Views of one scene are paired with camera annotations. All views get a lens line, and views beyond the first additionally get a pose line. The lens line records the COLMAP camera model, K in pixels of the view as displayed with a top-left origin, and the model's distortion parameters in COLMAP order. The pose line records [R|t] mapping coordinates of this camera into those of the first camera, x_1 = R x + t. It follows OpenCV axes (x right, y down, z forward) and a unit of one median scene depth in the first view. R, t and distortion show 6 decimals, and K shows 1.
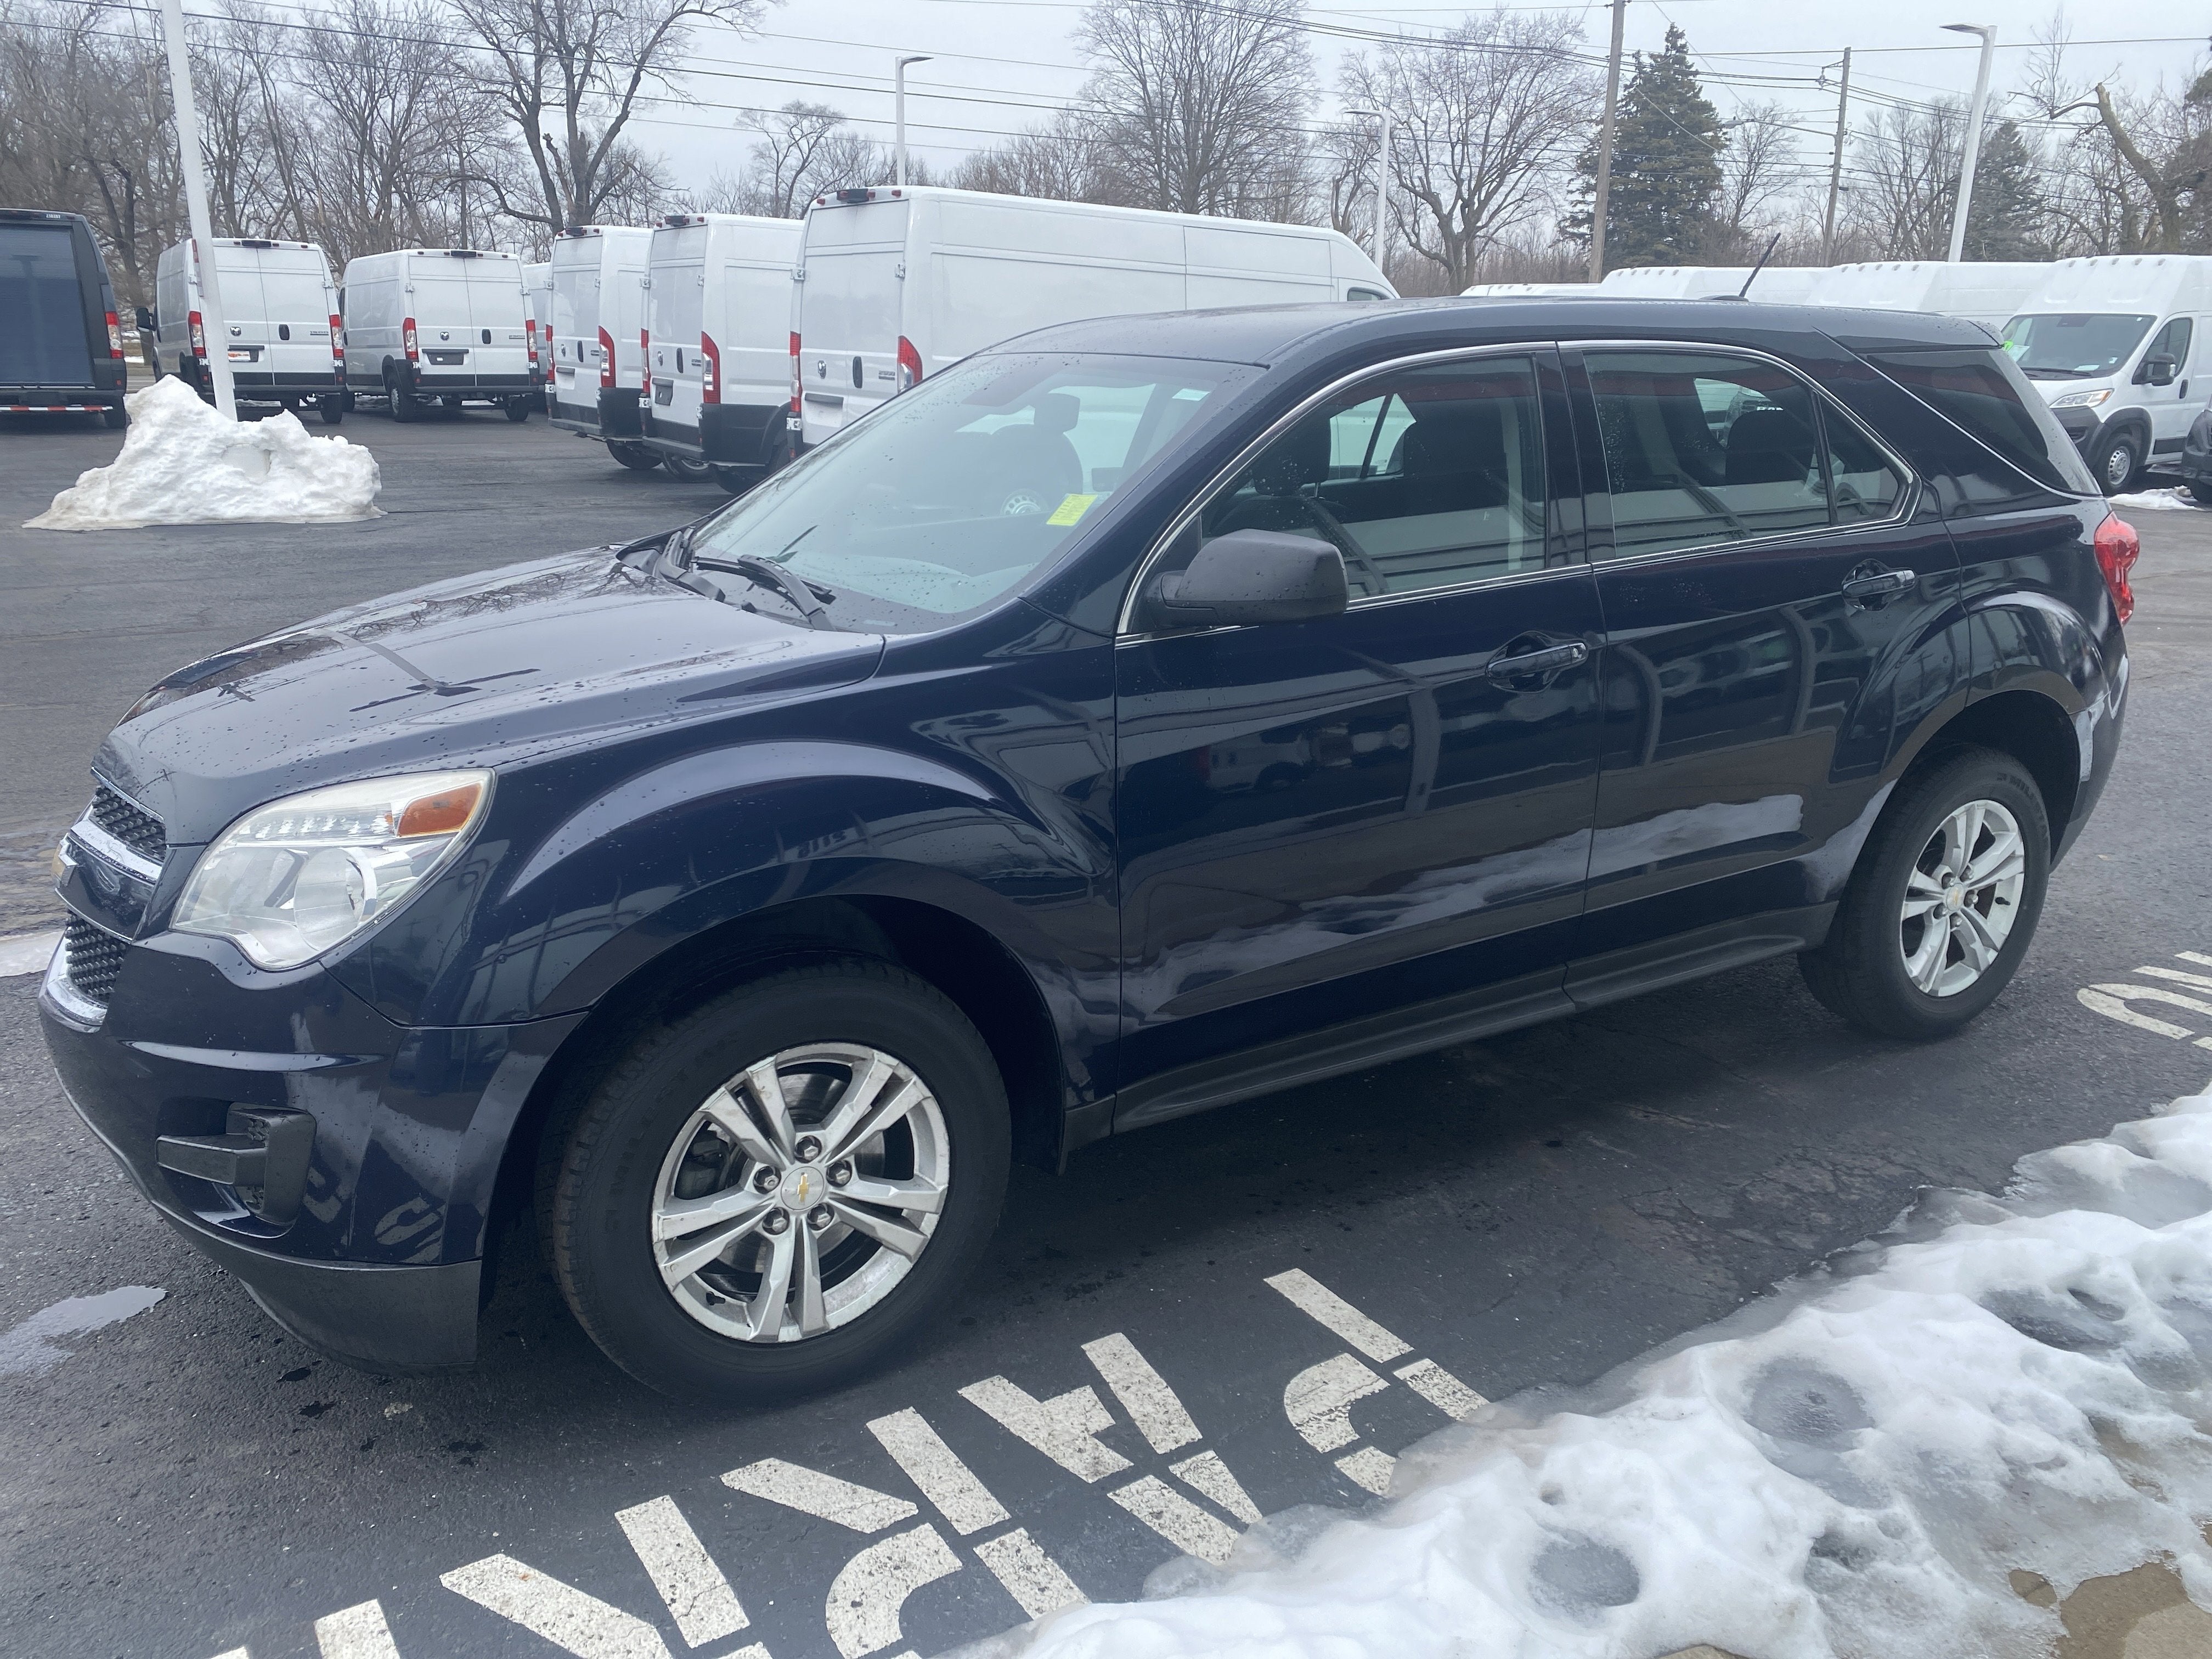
lens RADIAL K [[1700.4, 0, 1096.1], [0, 1700.4, 832.7], [0, 0, 1]] dist [0.025360, -0.015208]
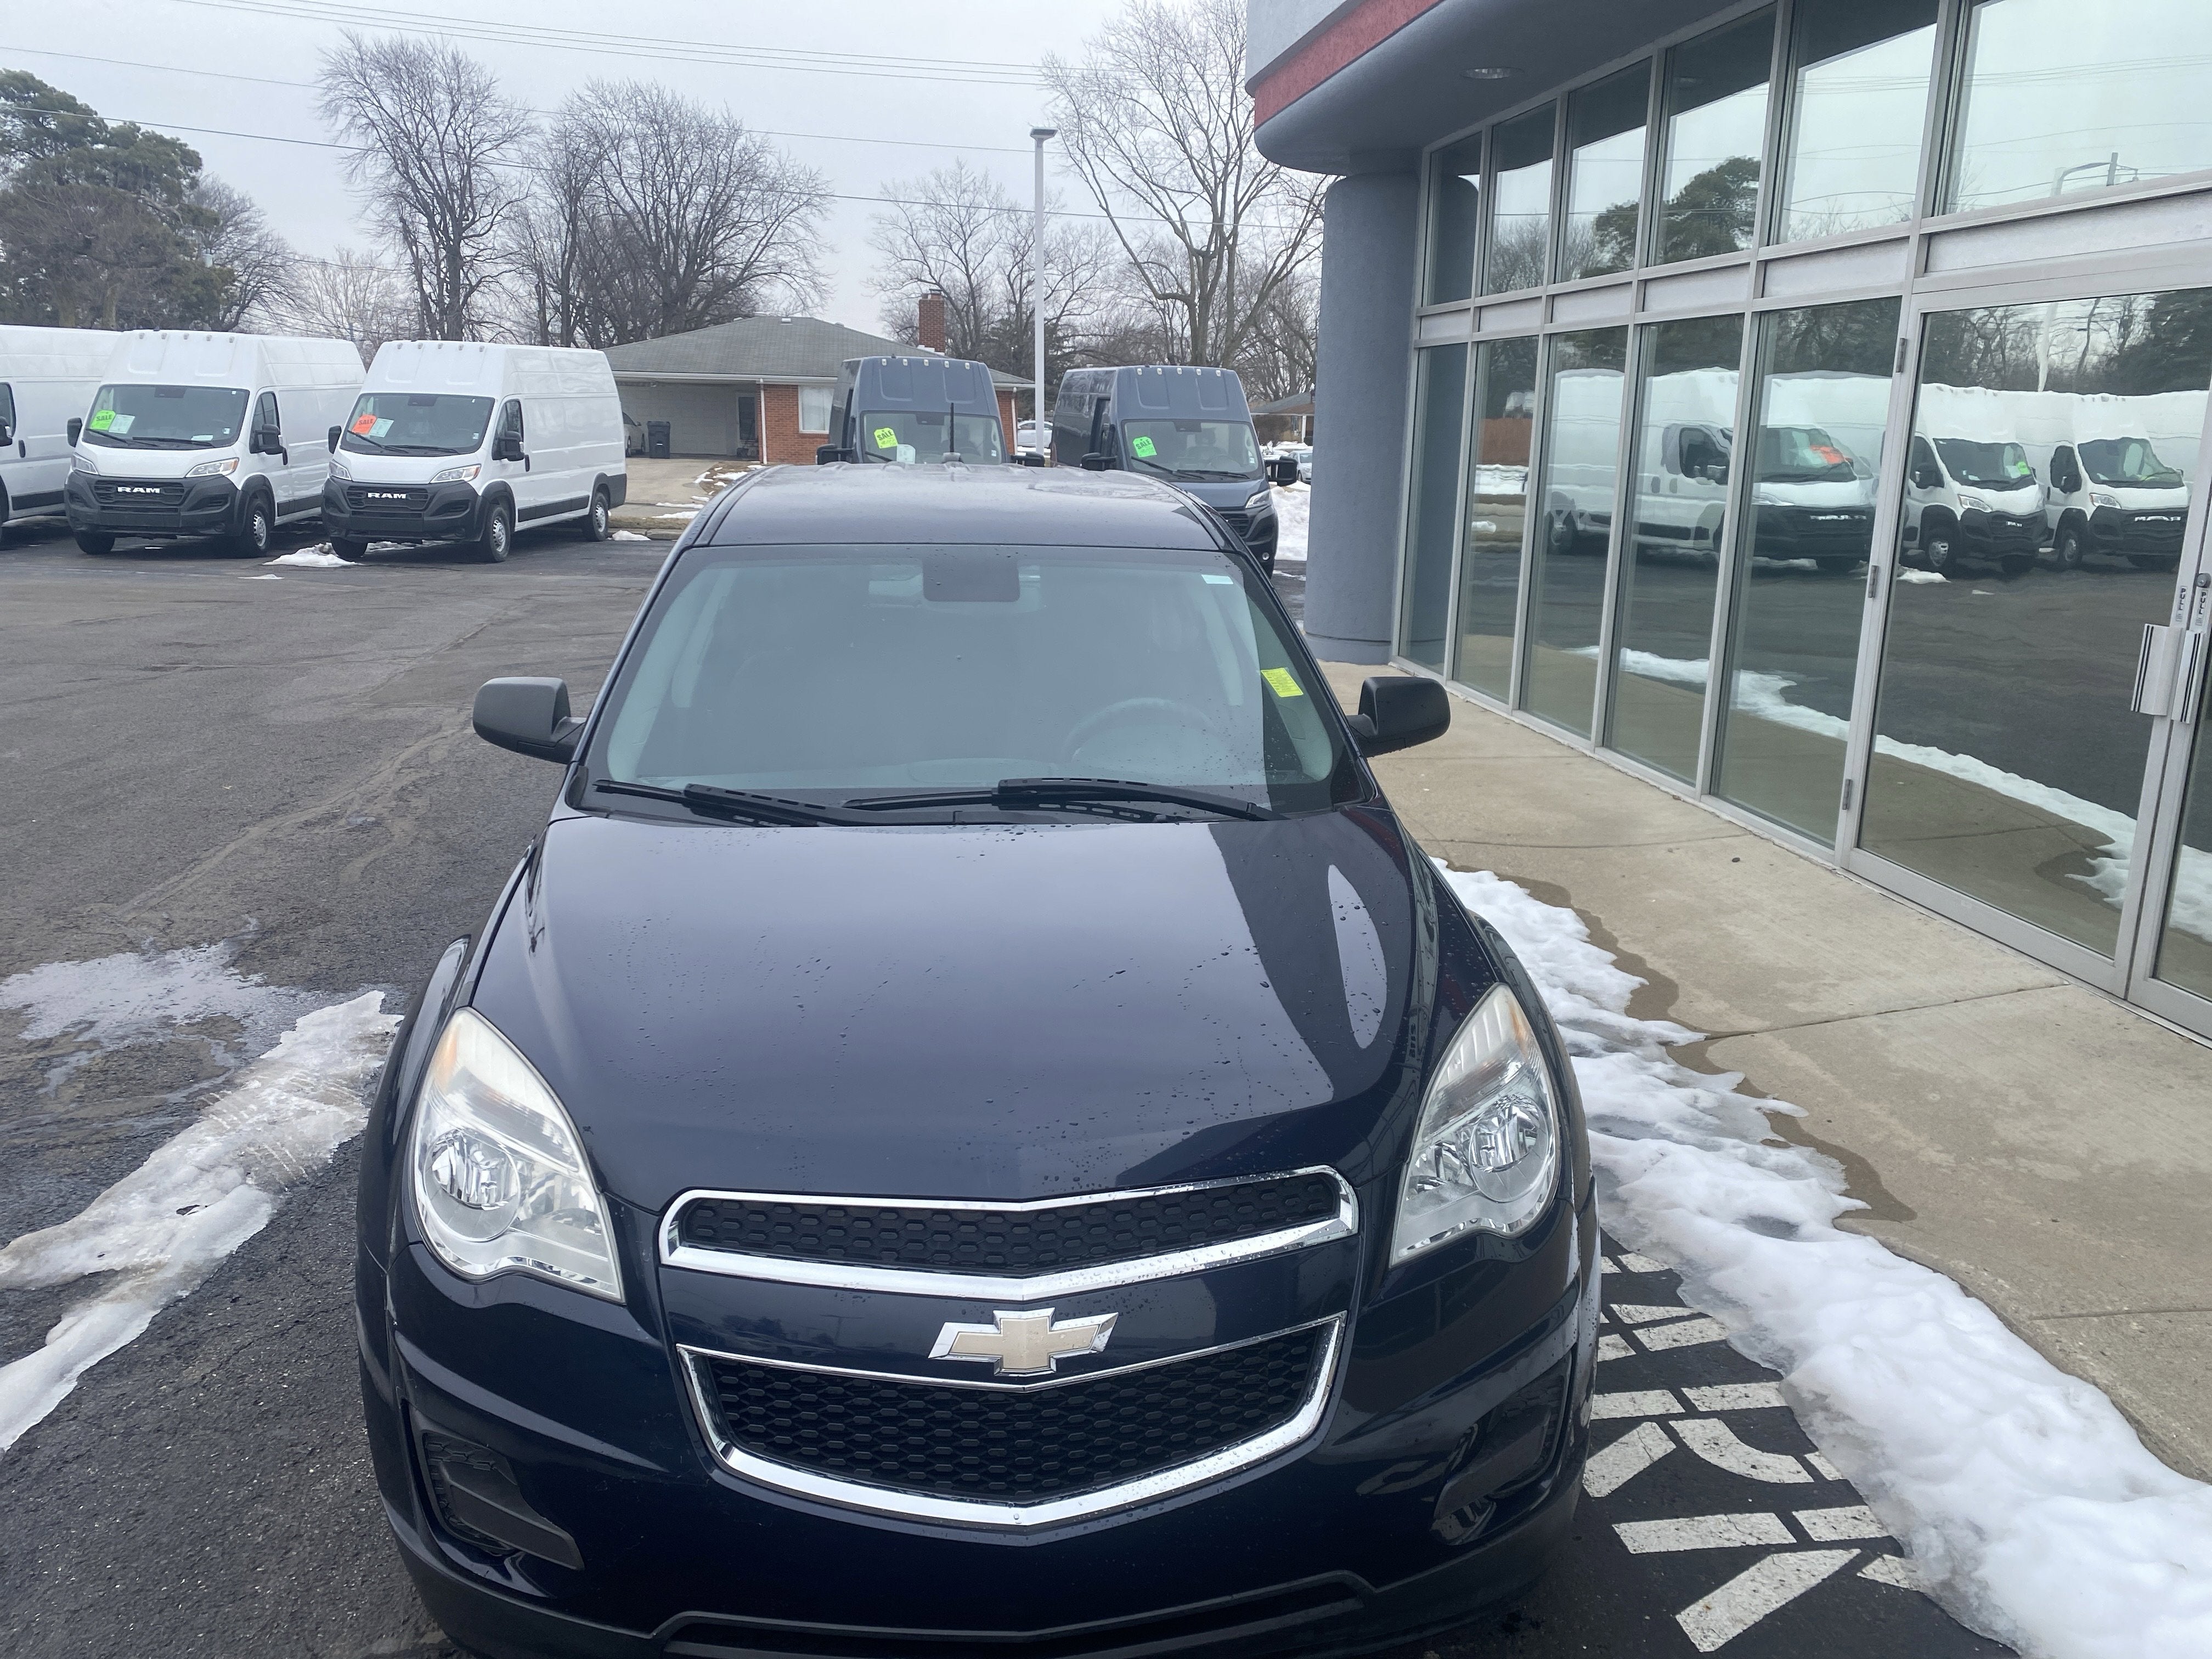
lens RADIAL K [[1700.4, 0, 1115.4], [0, 1700.4, 823.6], [0, 0, 1]] dist [0.025360, -0.015208]
pose [[0.414348, -0.214166, 0.884561, -0.955862], [0.239719, 0.963281, 0.120936, -0.223373], [-0.877981, 0.161937, 0.450473, 0.484008]]
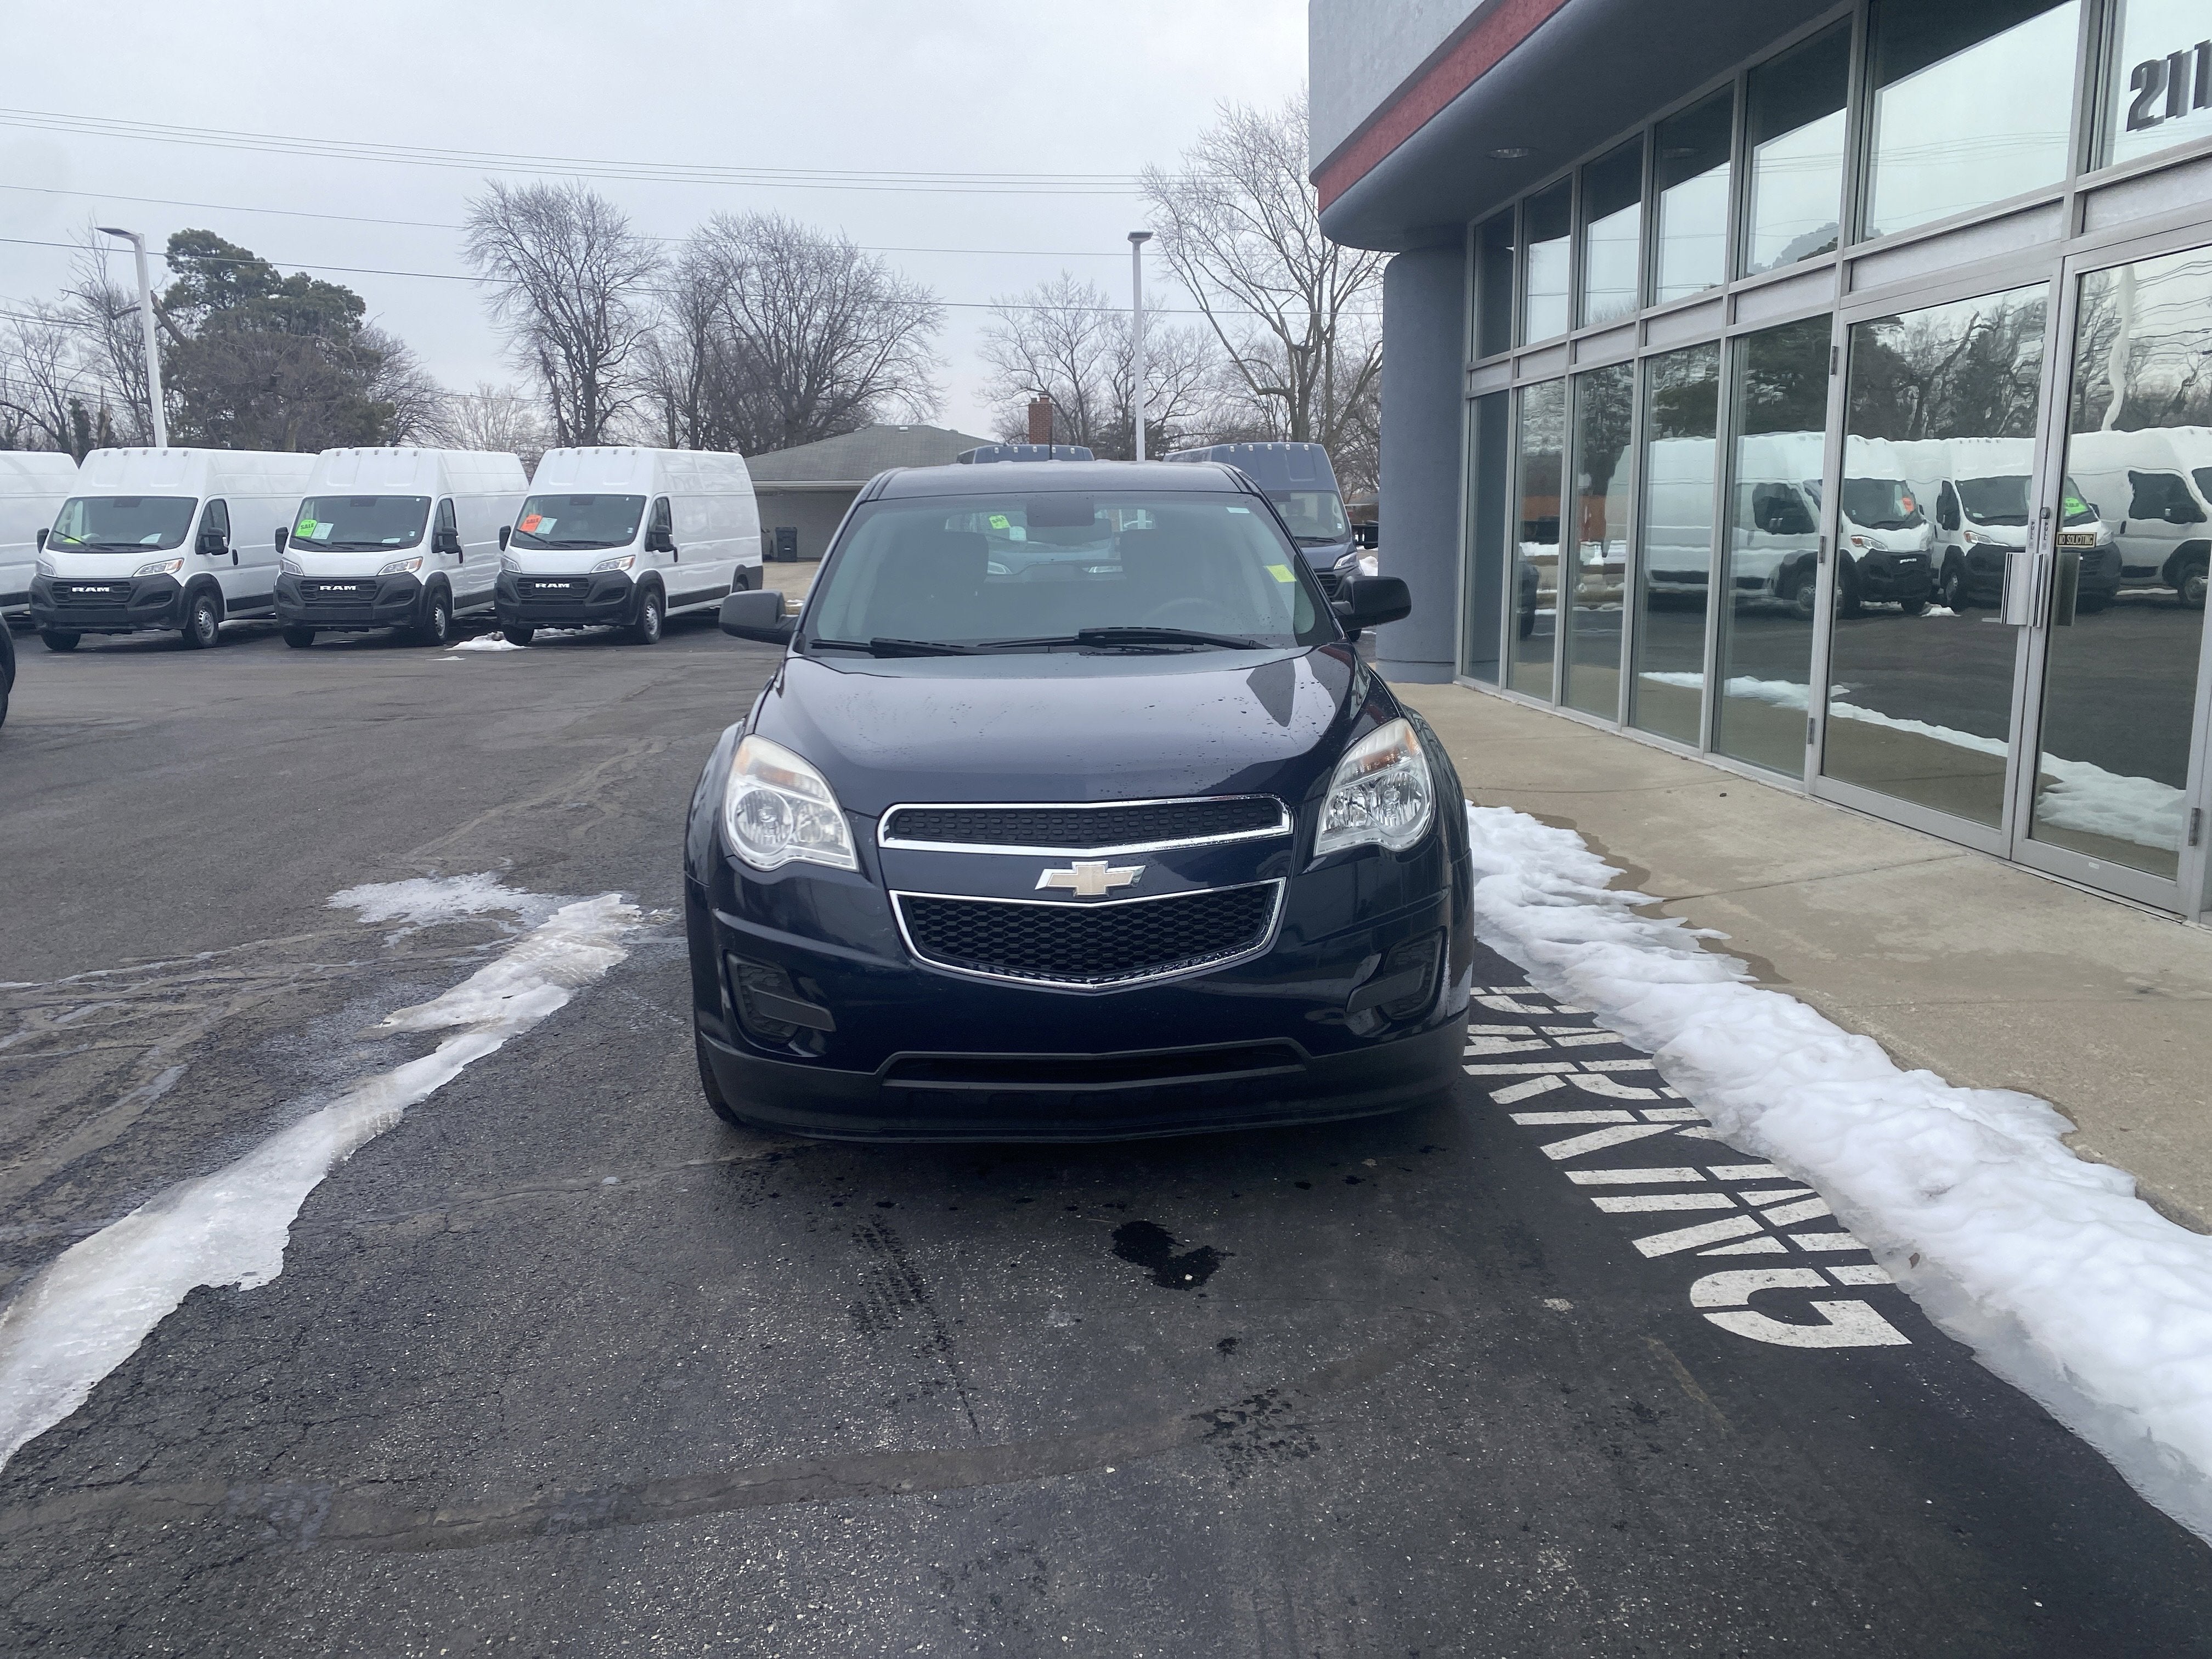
lens RADIAL K [[1700.4, 0, 1113.3], [0, 1700.4, 842.2], [0, 0, 1]] dist [0.025360, -0.015208]
pose [[0.471424, -0.183435, 0.862619, -1.335690], [0.267888, 0.961697, 0.058102, -0.062655], [-0.840235, 0.203694, 0.502507, 0.288677]]
